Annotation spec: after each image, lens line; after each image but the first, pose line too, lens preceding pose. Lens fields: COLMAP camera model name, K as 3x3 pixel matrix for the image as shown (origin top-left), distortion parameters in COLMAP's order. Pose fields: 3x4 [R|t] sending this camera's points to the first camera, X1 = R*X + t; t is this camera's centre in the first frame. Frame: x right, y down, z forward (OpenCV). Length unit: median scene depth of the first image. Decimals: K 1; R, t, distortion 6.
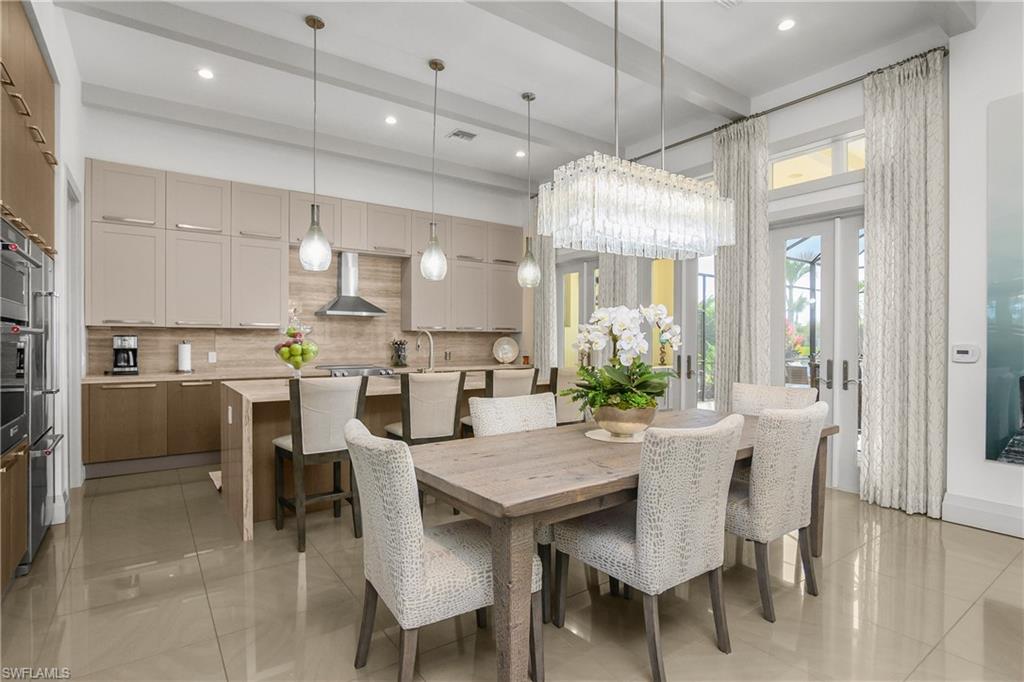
lens RADIAL K [[511.5, 0, 502.9], [0, 511.5, 341.7], [0, 0, 1]] dist [-0.005480, 0.000541]
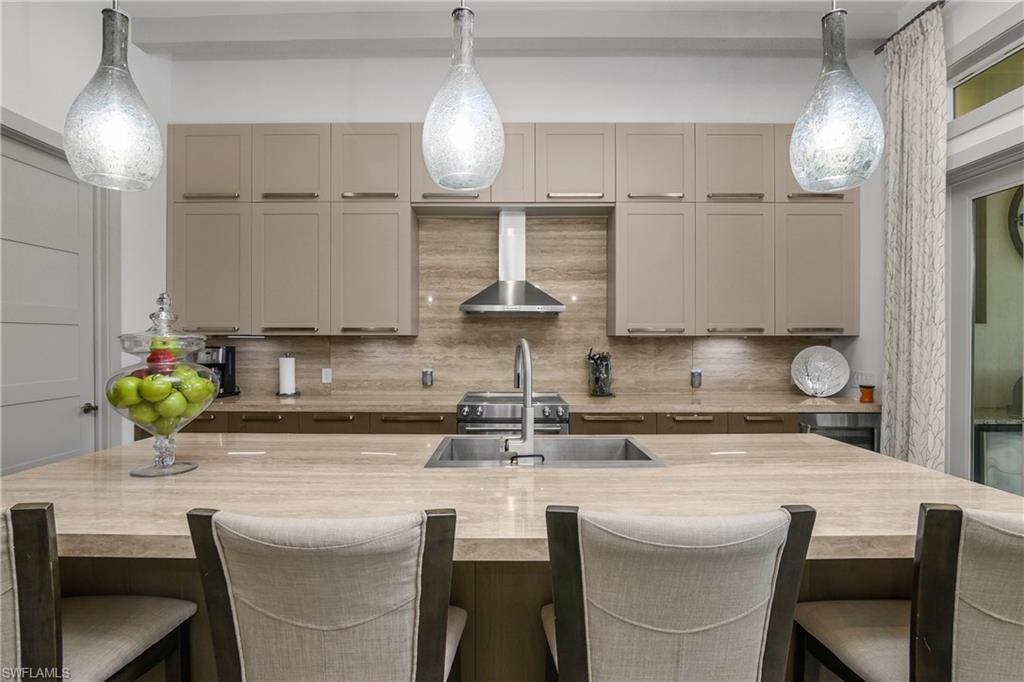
lens RADIAL K [[499.5, 0, 507.5], [0, 499.5, 345.4], [0, 0, 1]] dist [-0.019798, 0.001334]
pose [[0.810531, 0.000510, -0.585695, 0.049449], [-0.000003, 1.000000, 0.000867, -0.011475], [0.585695, -0.000701, 0.810531, 0.498643]]
